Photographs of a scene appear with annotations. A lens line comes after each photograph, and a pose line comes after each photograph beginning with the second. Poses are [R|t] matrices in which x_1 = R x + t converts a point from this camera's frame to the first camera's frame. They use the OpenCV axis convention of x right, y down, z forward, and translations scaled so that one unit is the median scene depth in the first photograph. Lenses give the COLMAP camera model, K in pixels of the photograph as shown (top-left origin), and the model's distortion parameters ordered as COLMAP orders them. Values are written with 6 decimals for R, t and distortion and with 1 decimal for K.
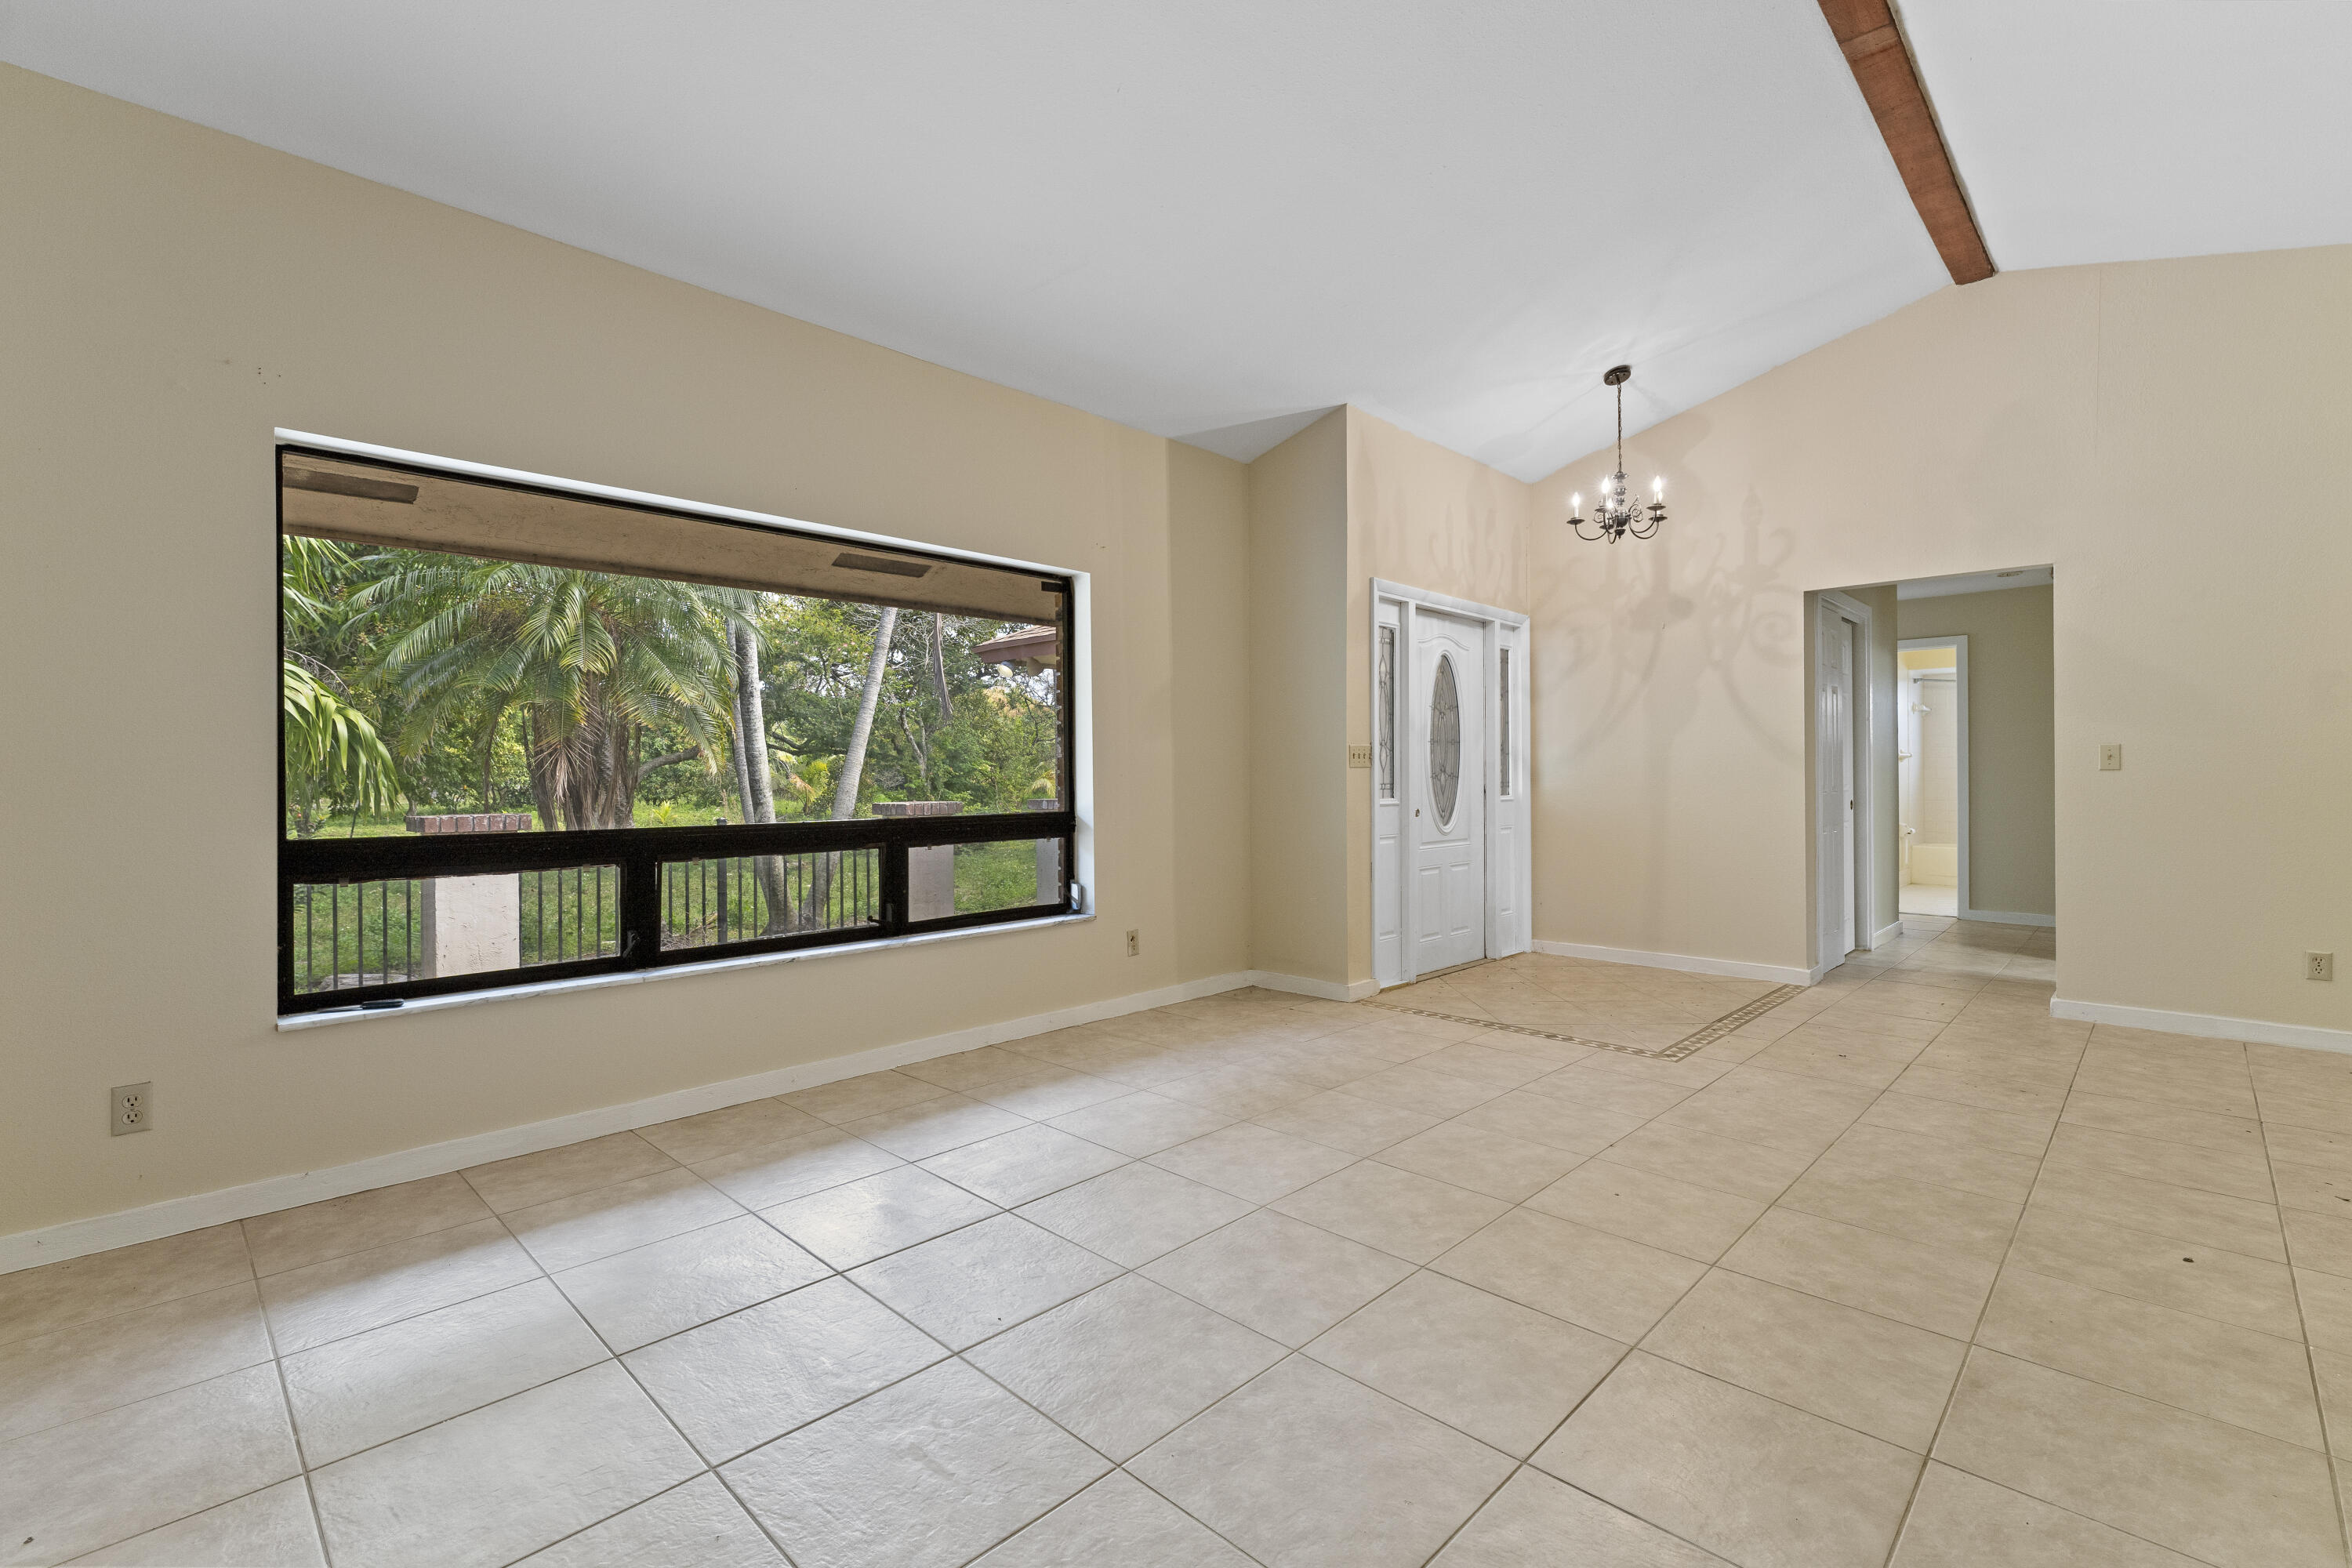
lens RADIAL K [[1010.6, 0, 1199.5], [0, 1010.6, 765.2], [0, 0, 1]] dist [-0.002035, -0.000495]
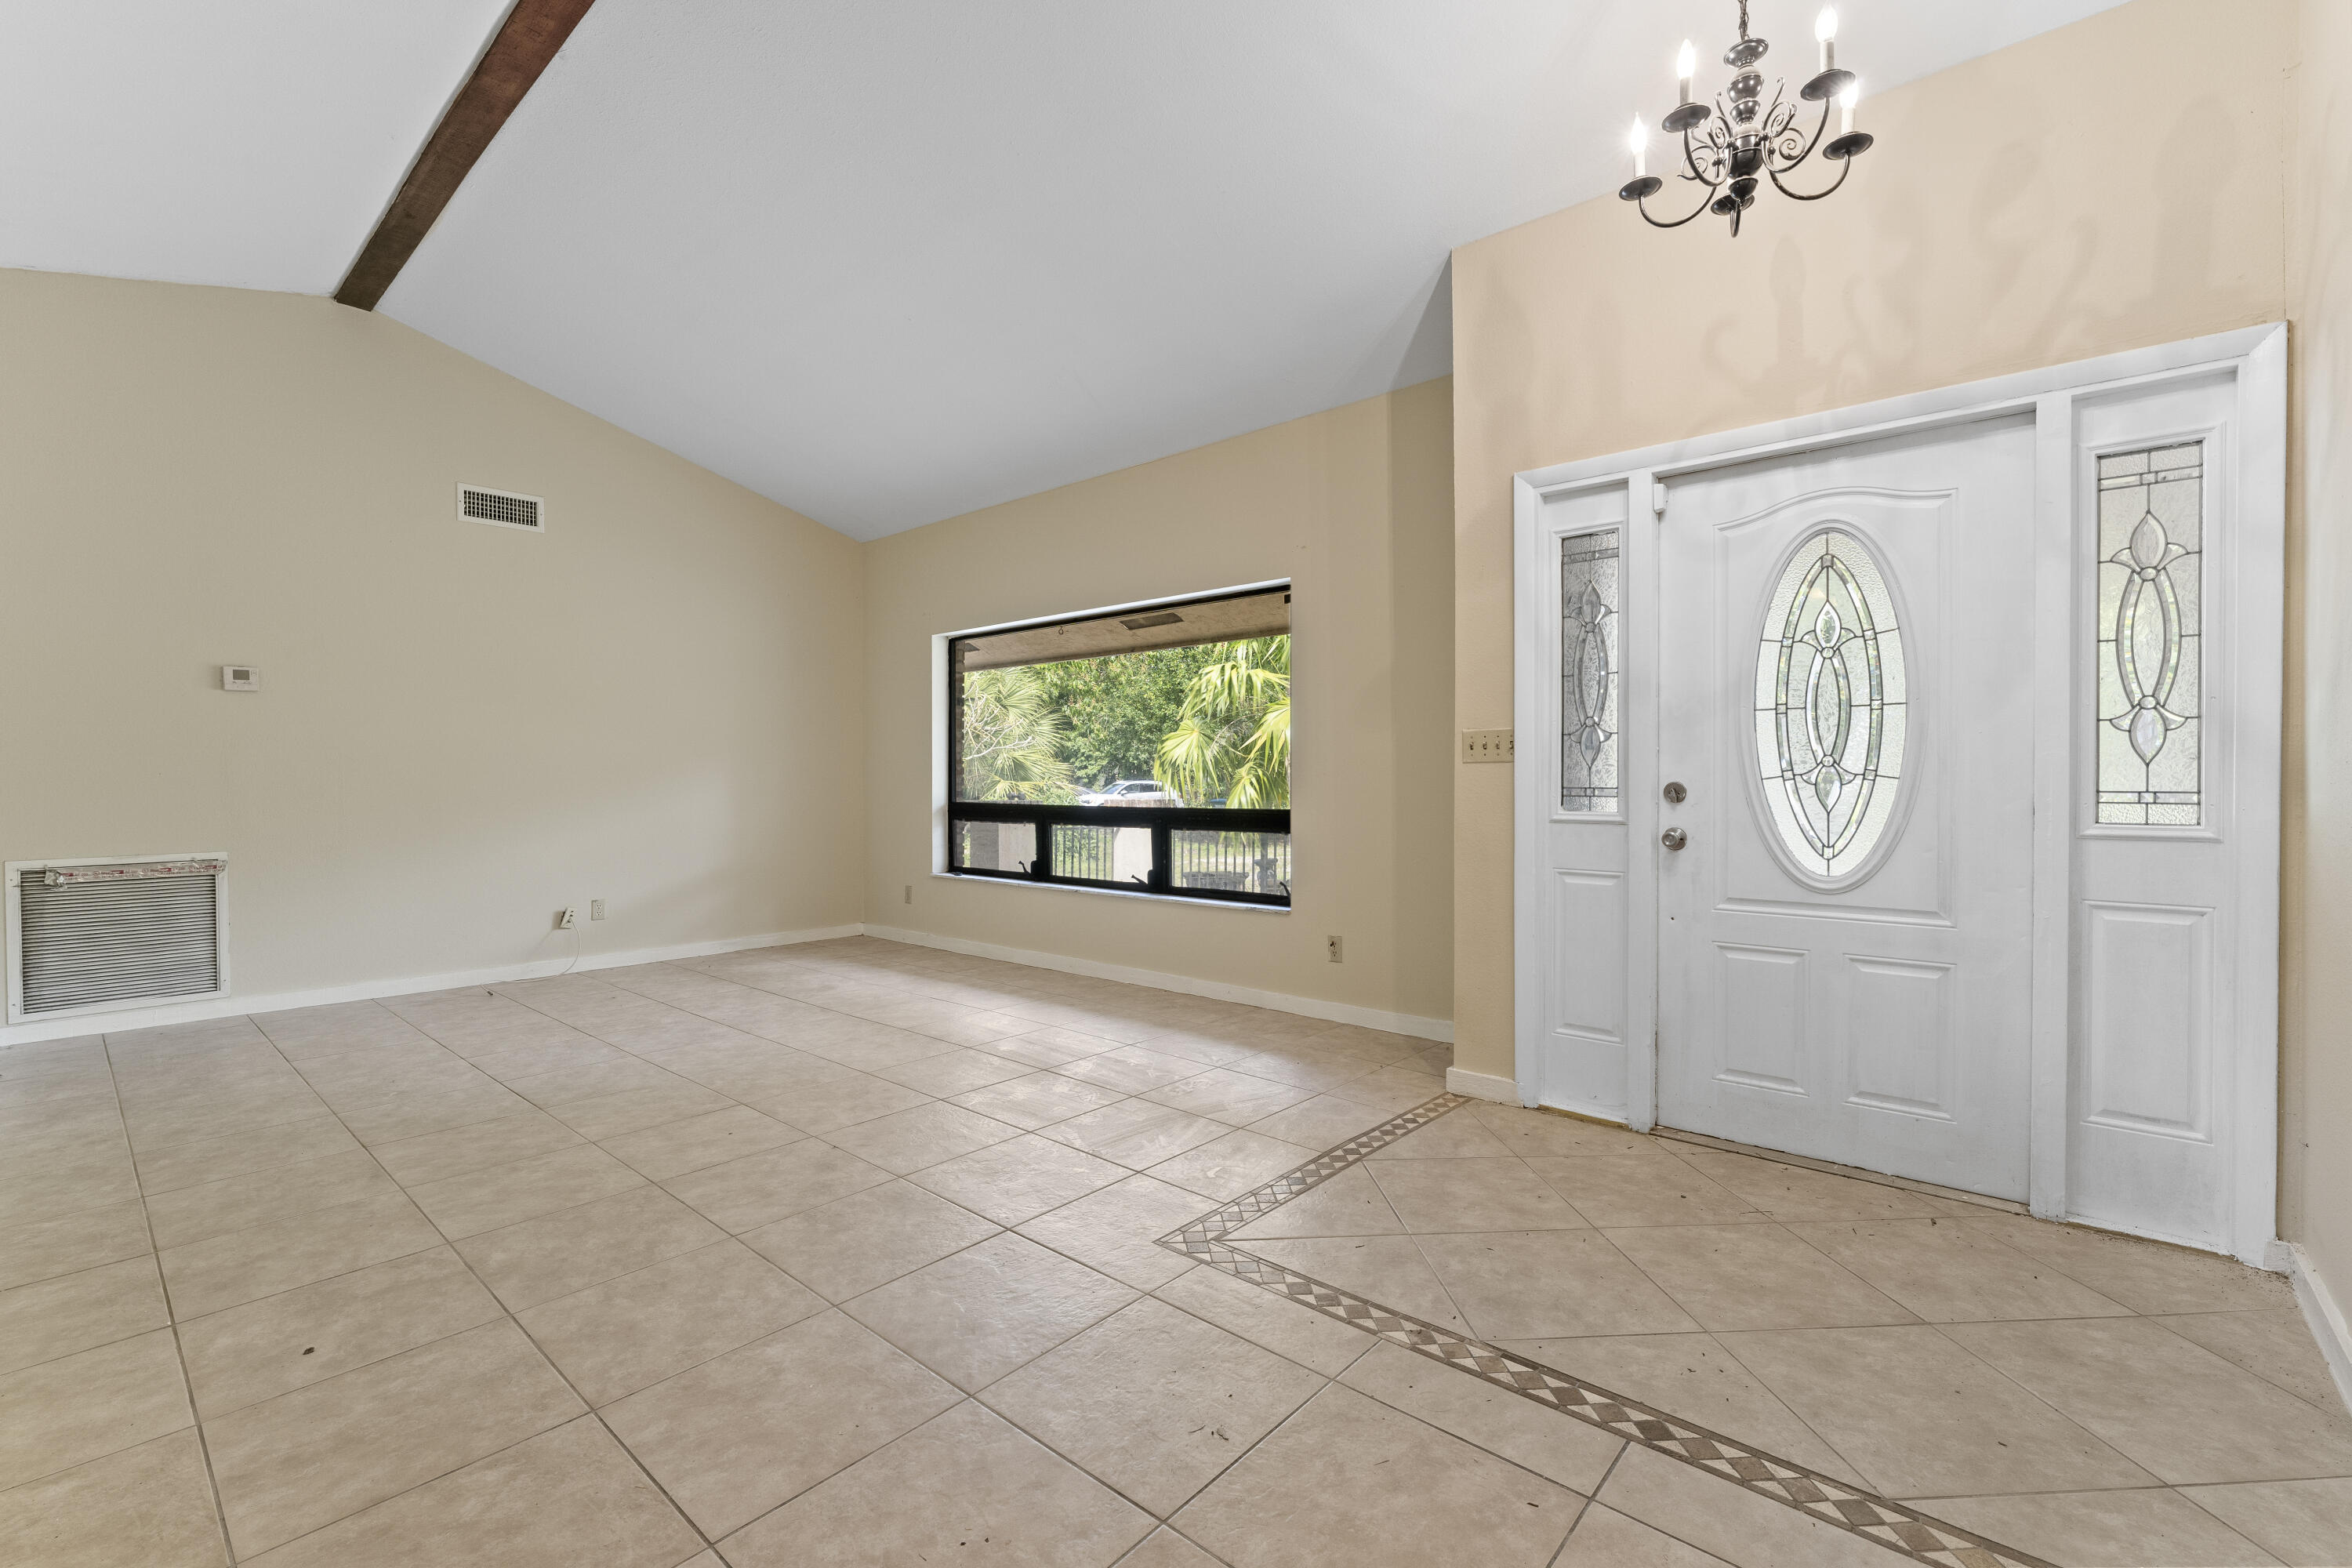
lens RADIAL K [[1010.6, 0, 1179.8], [0, 1010.6, 789.2], [0, 0, 1]] dist [-0.002035, -0.000495]
pose [[0.054731, 0.014714, -0.998393, 1.527467], [0.012258, 0.999806, 0.015407, 0.011726], [0.998426, -0.013081, 0.054540, 1.388323]]
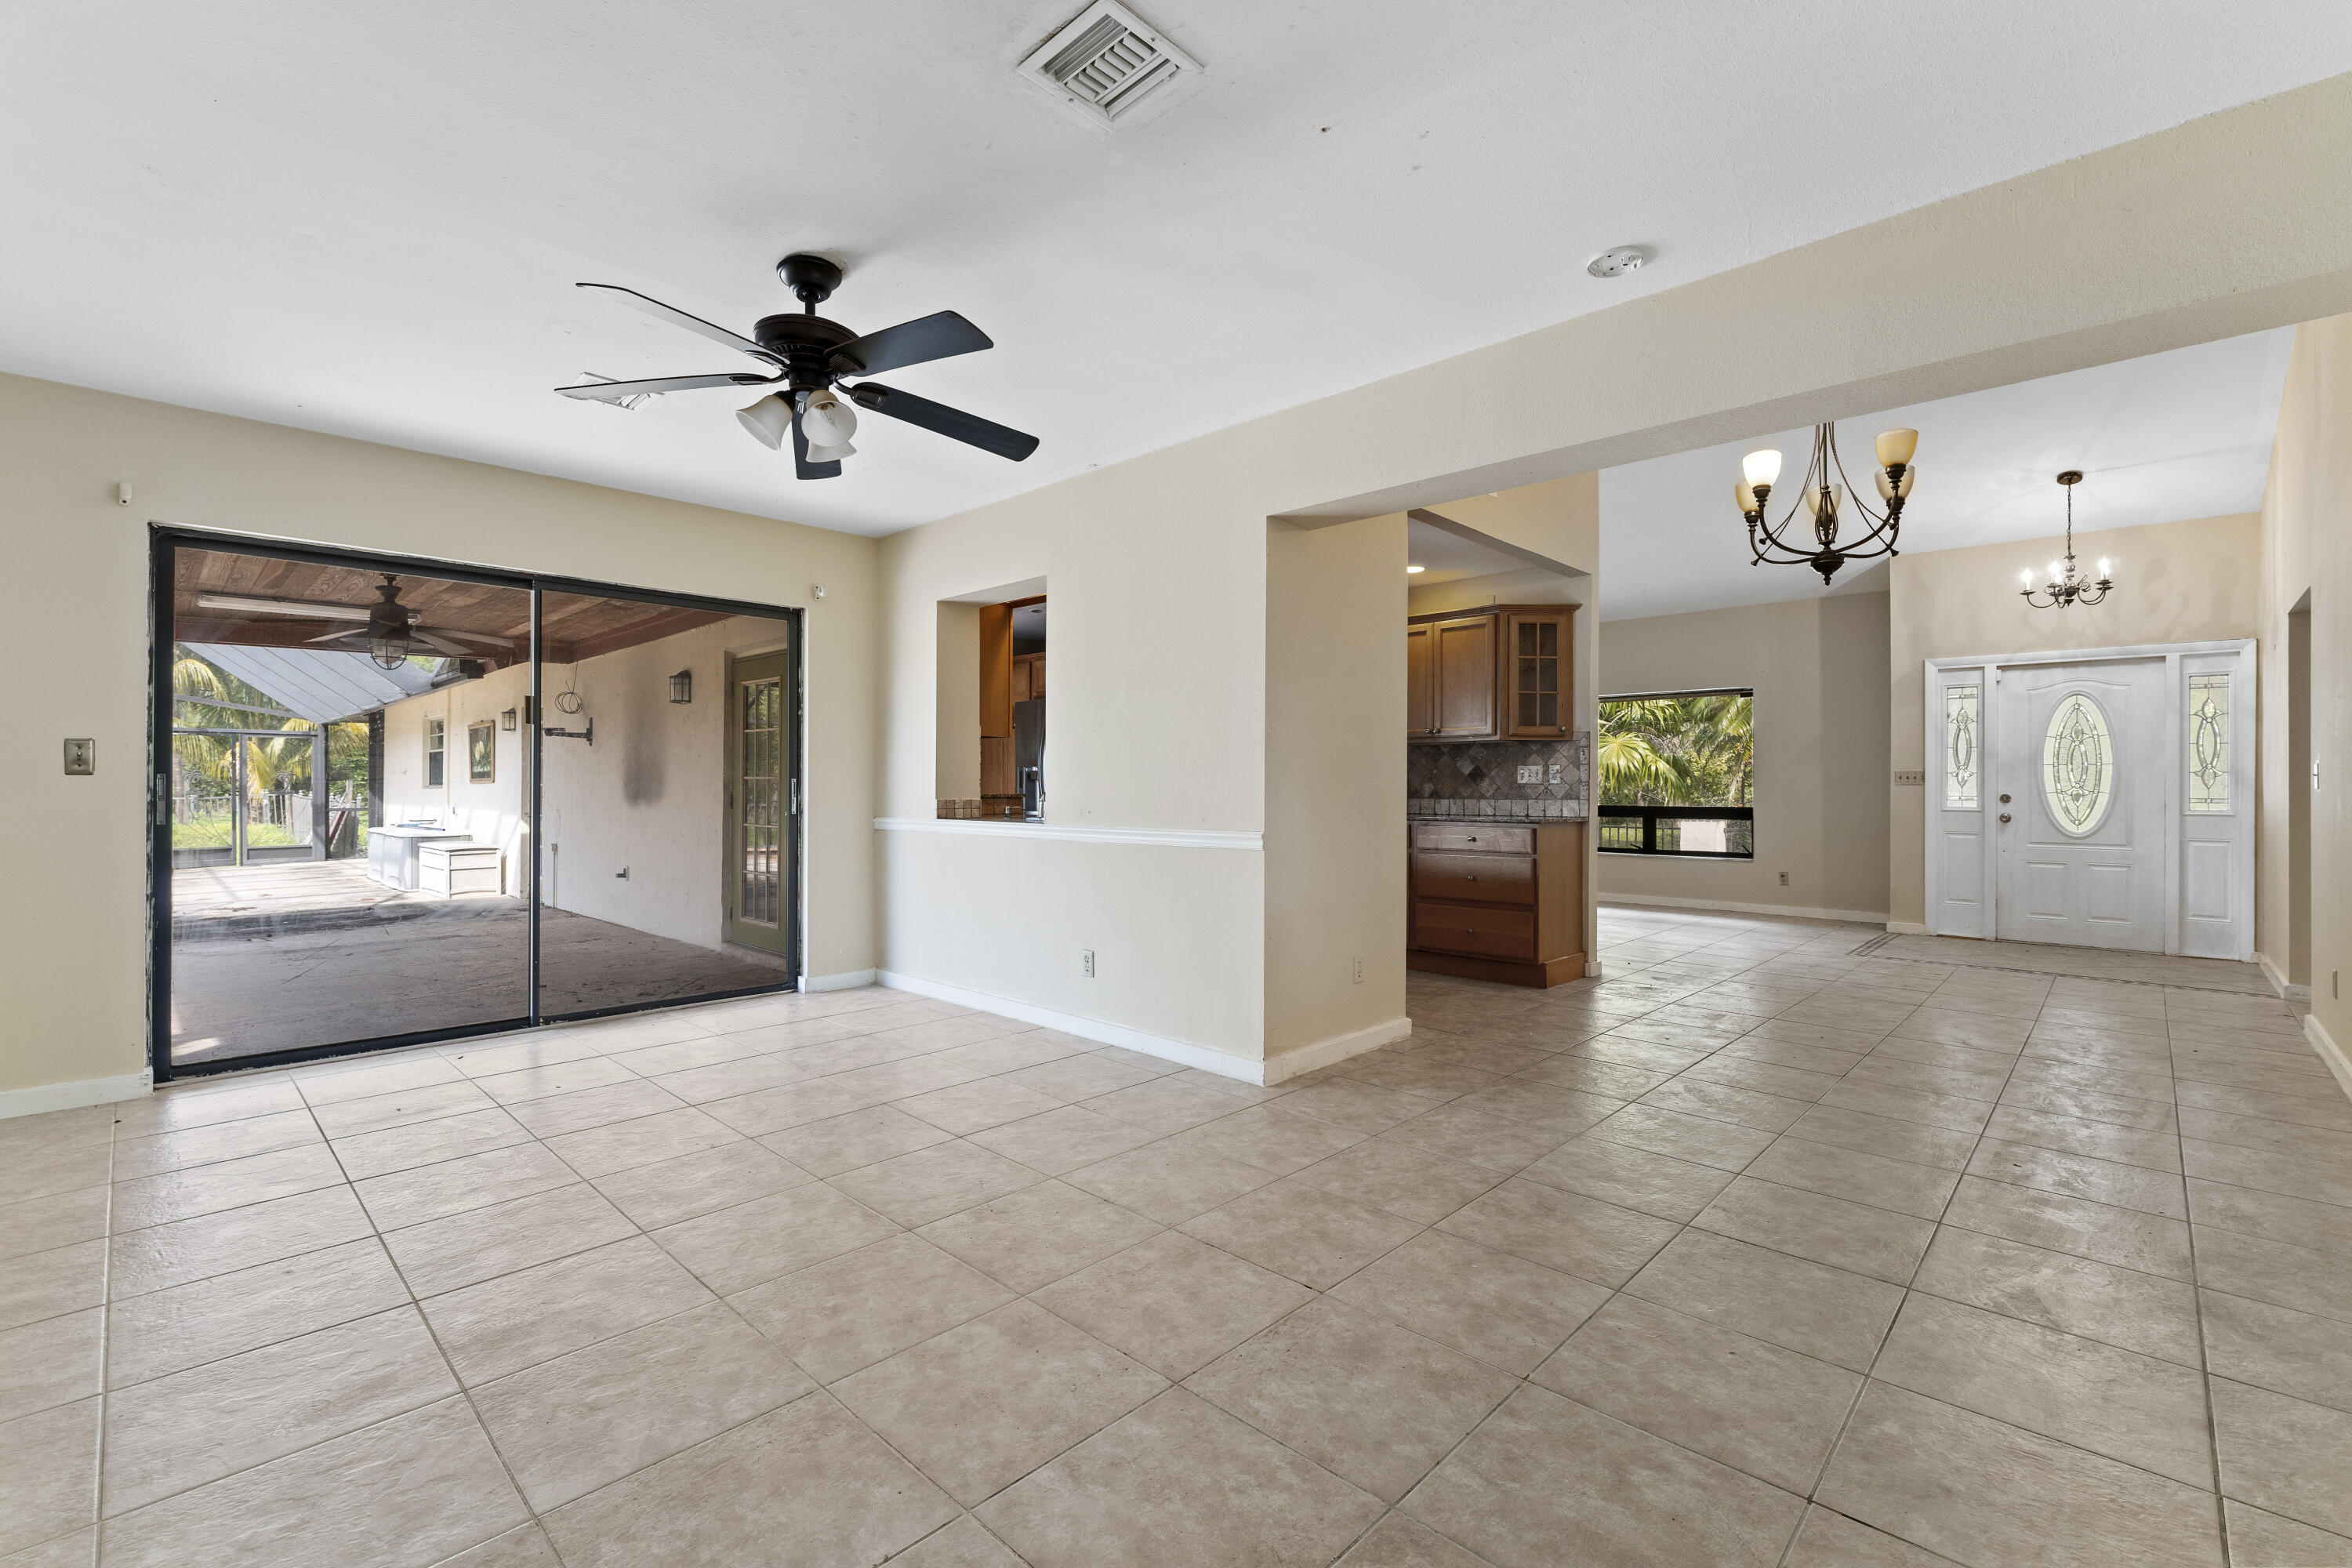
lens RADIAL K [[1010.6, 0, 1184.9], [0, 1010.6, 787.6], [0, 0, 1]] dist [-0.002035, -0.000495]
pose [[0.010939, 0.008246, -0.999906, 3.123771], [0.011321, 0.999901, 0.008370, -0.037354], [0.999876, -0.011411, 0.010845, -0.241253]]
